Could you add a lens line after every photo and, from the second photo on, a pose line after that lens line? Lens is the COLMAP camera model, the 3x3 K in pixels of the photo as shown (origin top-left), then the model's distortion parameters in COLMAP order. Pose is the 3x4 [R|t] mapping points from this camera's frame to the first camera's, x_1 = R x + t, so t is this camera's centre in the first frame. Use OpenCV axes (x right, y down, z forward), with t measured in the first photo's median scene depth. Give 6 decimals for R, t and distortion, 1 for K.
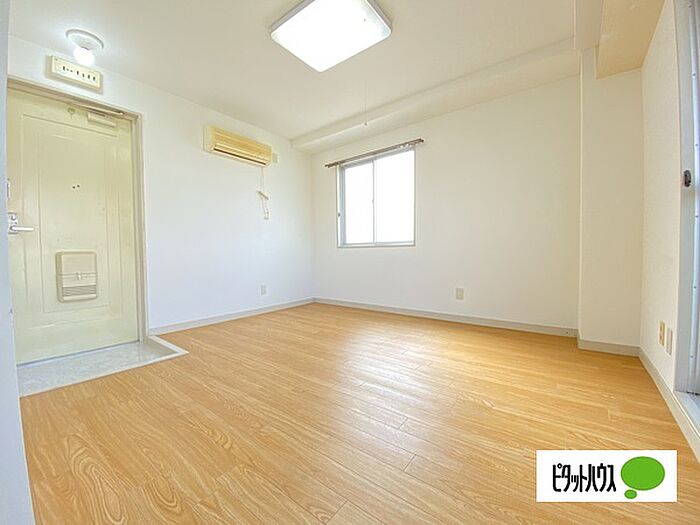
lens RADIAL K [[279.8, 0, 350.0], [0, 279.8, 262.5], [0, 0, 1]] dist [0.016191, -0.016435]
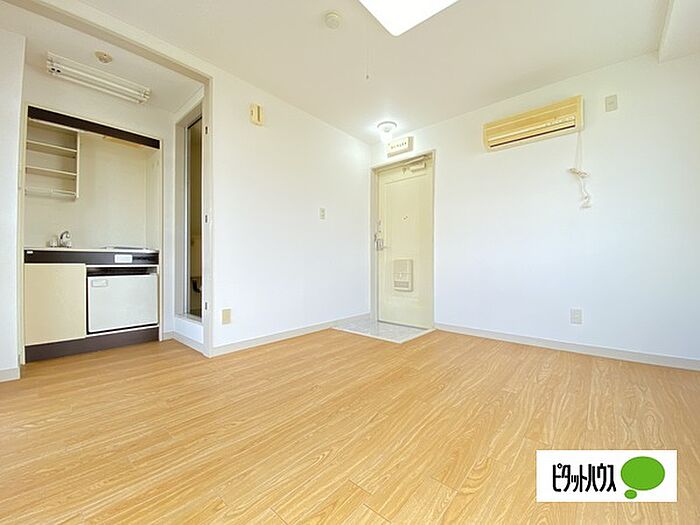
lens RADIAL K [[279.8, 0, 350.0], [0, 279.8, 262.5], [0, 0, 1]] dist [0.016191, -0.016435]
pose [[-0.064899, 0.014017, -0.997793, 0.606060], [-0.031731, 0.999367, 0.016103, -0.036718], [0.997387, 0.032706, -0.064413, 0.810869]]
